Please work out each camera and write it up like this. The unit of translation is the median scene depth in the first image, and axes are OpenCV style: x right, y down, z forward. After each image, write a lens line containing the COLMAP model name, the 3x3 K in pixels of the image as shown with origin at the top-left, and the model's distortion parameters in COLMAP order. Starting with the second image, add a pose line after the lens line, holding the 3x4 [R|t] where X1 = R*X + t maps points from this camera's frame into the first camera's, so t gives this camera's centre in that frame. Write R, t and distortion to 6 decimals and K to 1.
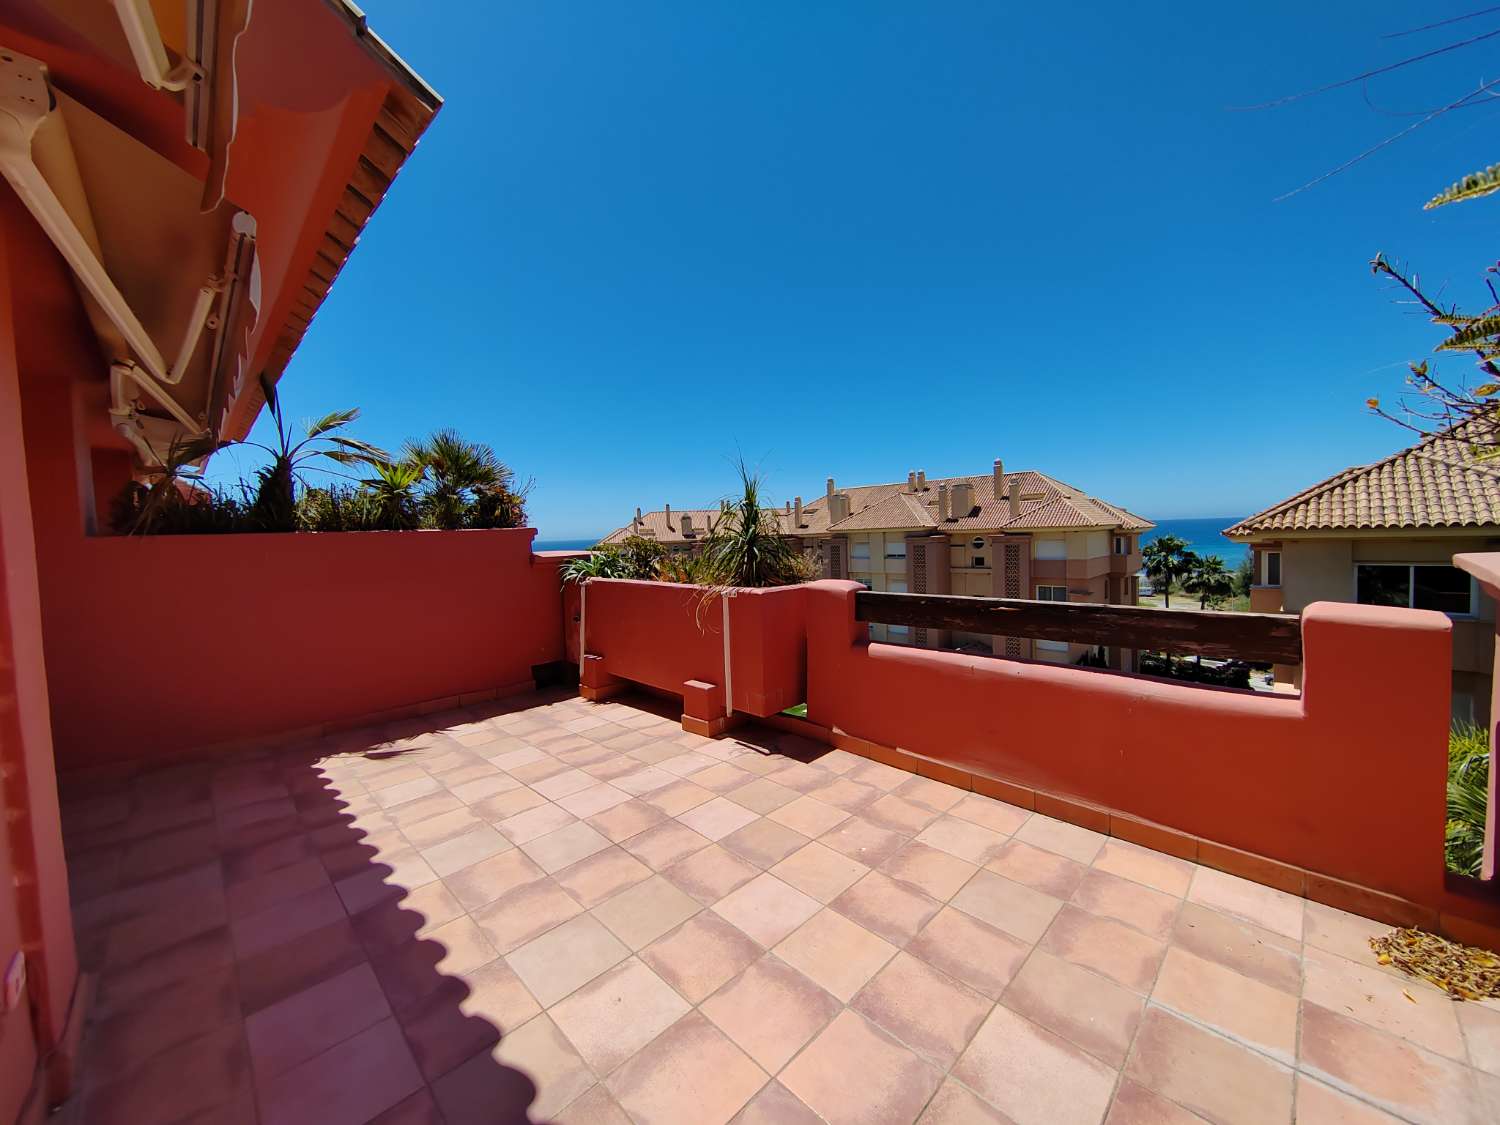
lens RADIAL K [[575.0, 0, 753.2], [0, 575.0, 559.4], [0, 0, 1]] dist [0.003024, 0.000165]
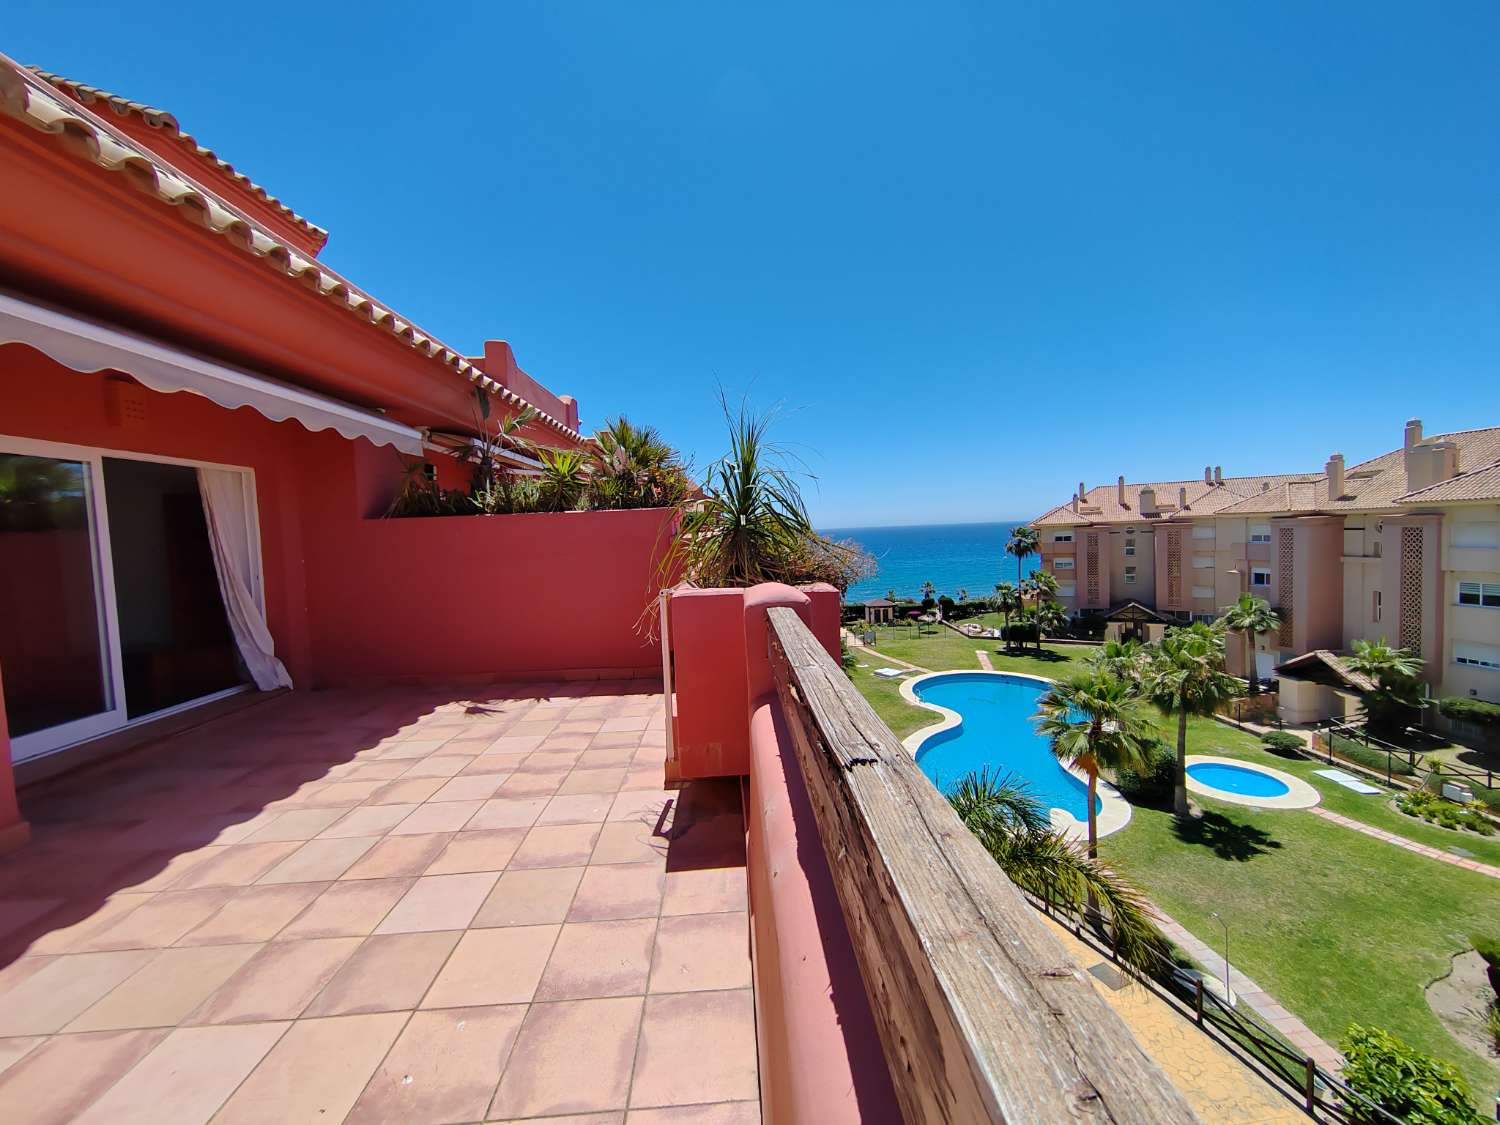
lens RADIAL K [[576.3, 0, 746.6], [0, 576.3, 558.9], [0, 0, 1]] dist [0.002292, -0.000046]
pose [[0.732778, 0.039095, -0.679344, 0.142502], [-0.017283, 0.999095, 0.038853, -0.003348], [0.680248, -0.016729, 0.732791, 0.150508]]
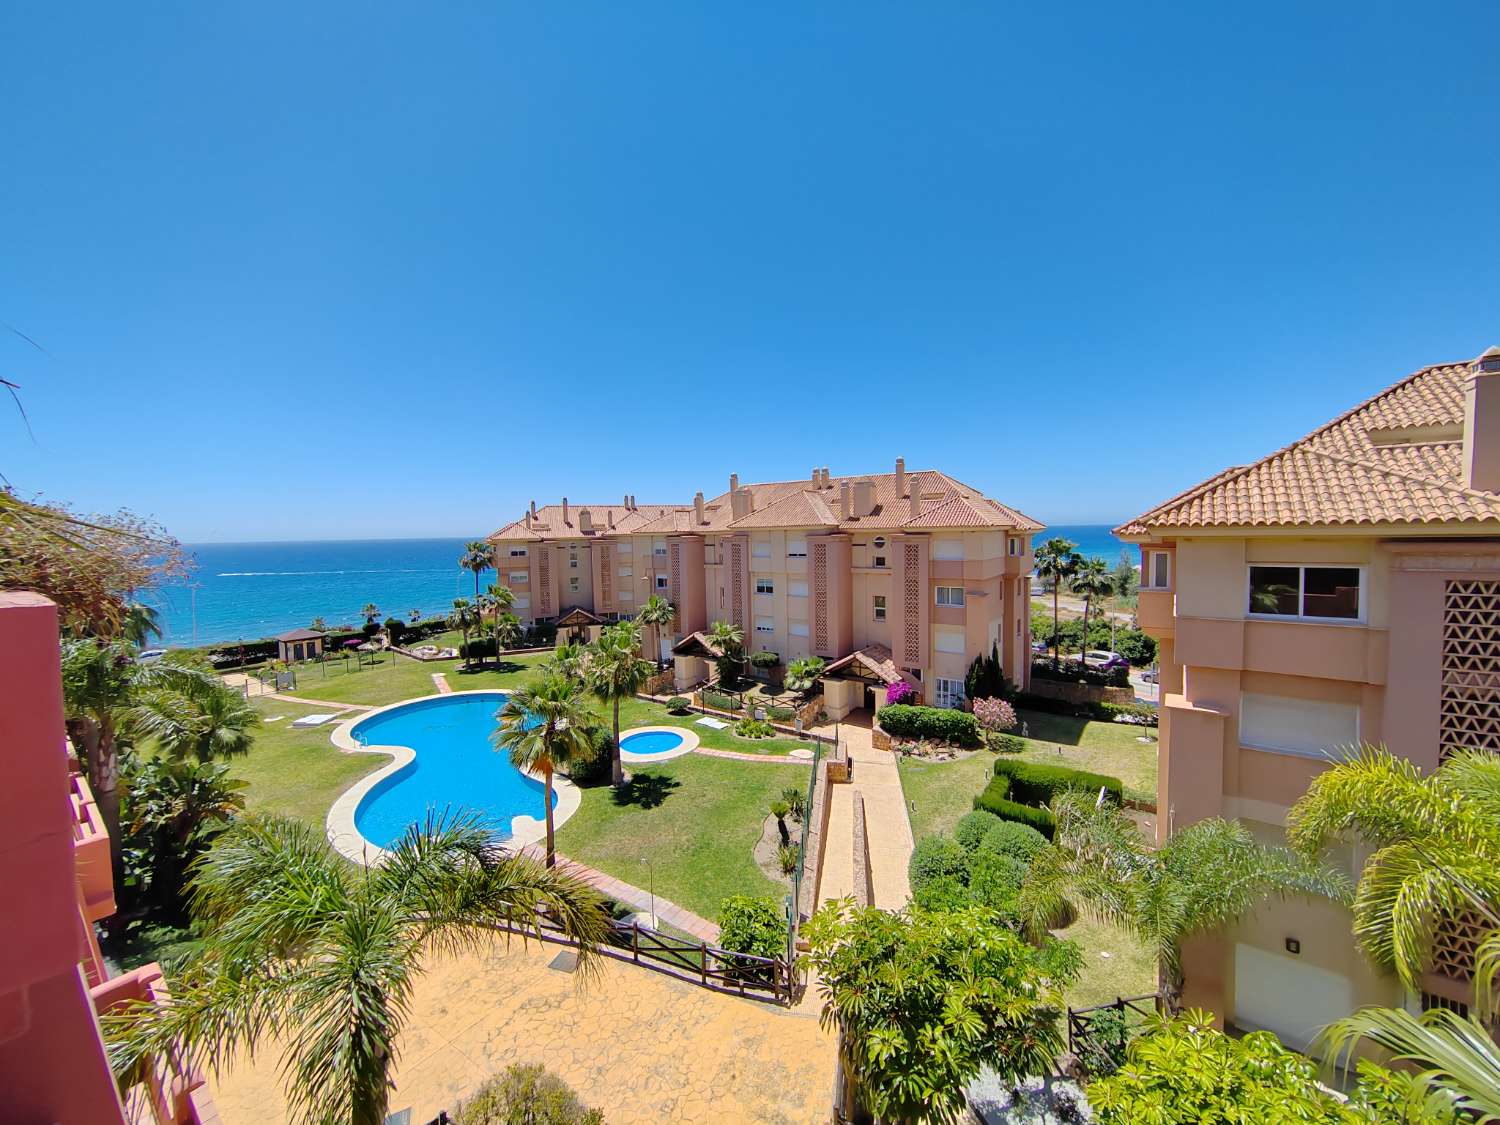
lens RADIAL K [[575.0, 0, 753.2], [0, 575.0, 559.4], [0, 0, 1]] dist [0.003024, 0.000165]
pose [[0.990062, 0.007907, 0.140411, 0.134965], [-0.007965, 0.999968, -0.000150, 0.006380], [-0.140408, -0.000970, 0.990093, 0.204610]]
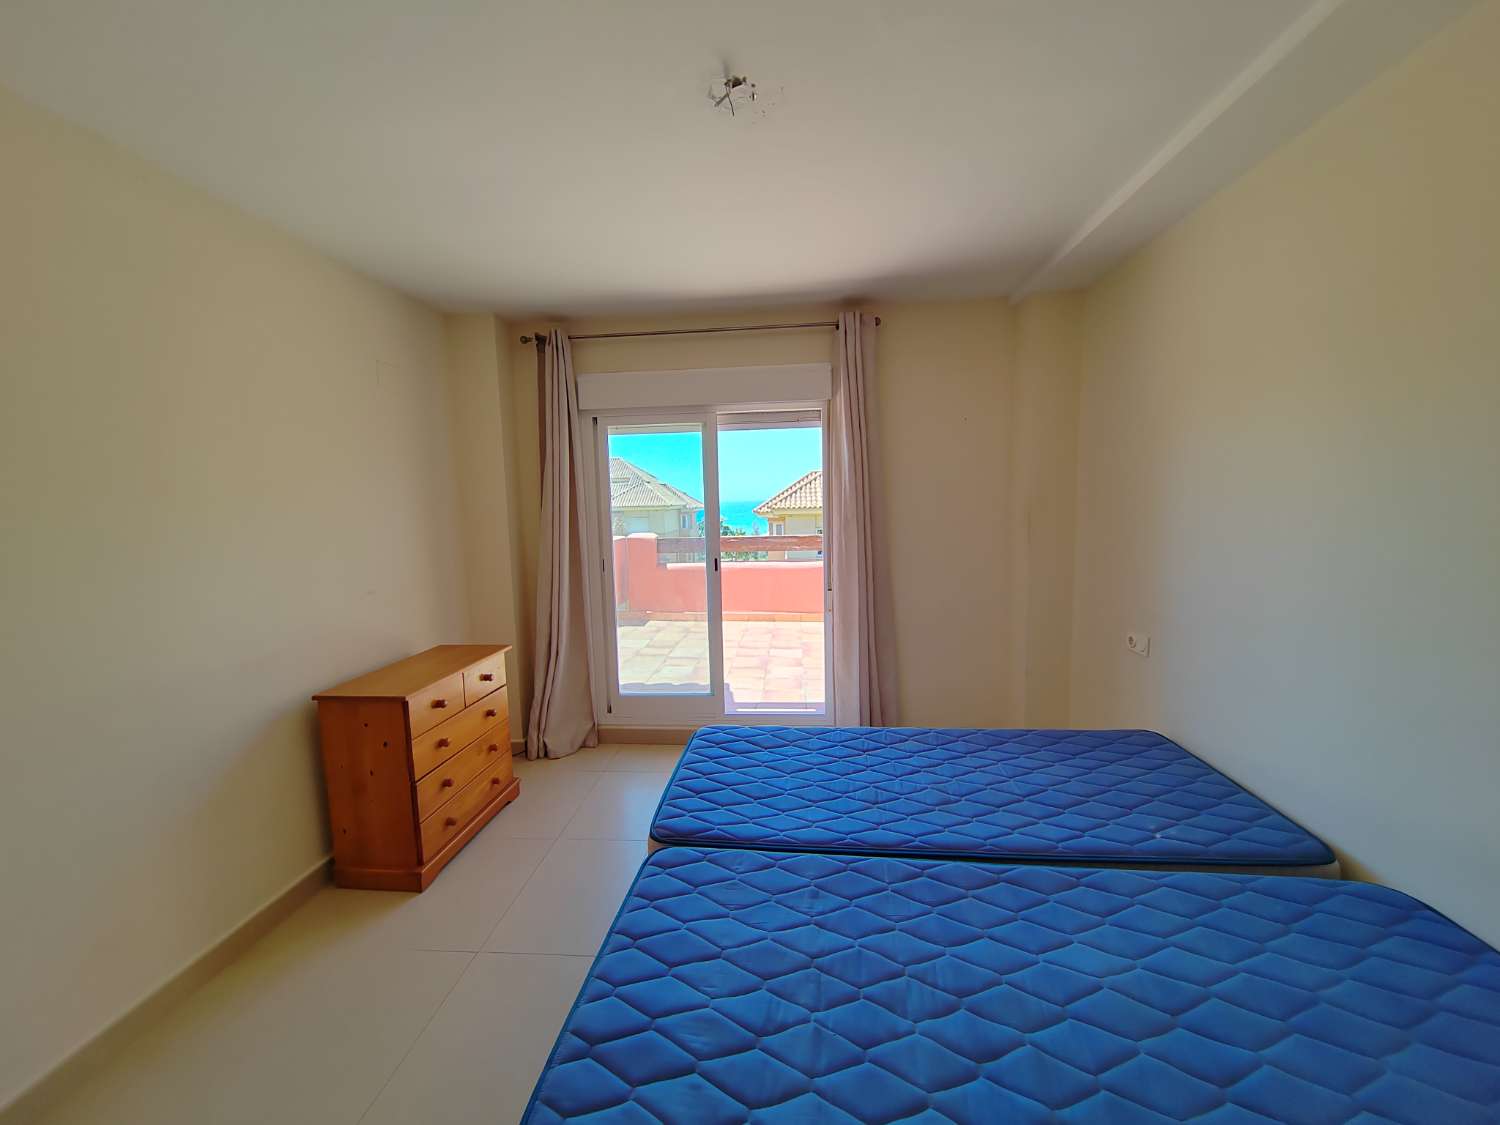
lens RADIAL K [[575.0, 0, 753.2], [0, 575.0, 559.4], [0, 0, 1]] dist [0.003024, 0.000165]
pose [[0.758064, -0.053723, 0.649963, -0.226766], [0.030362, 0.998428, 0.047113, 0.012212], [-0.651472, -0.015980, 0.758504, -0.184653]]
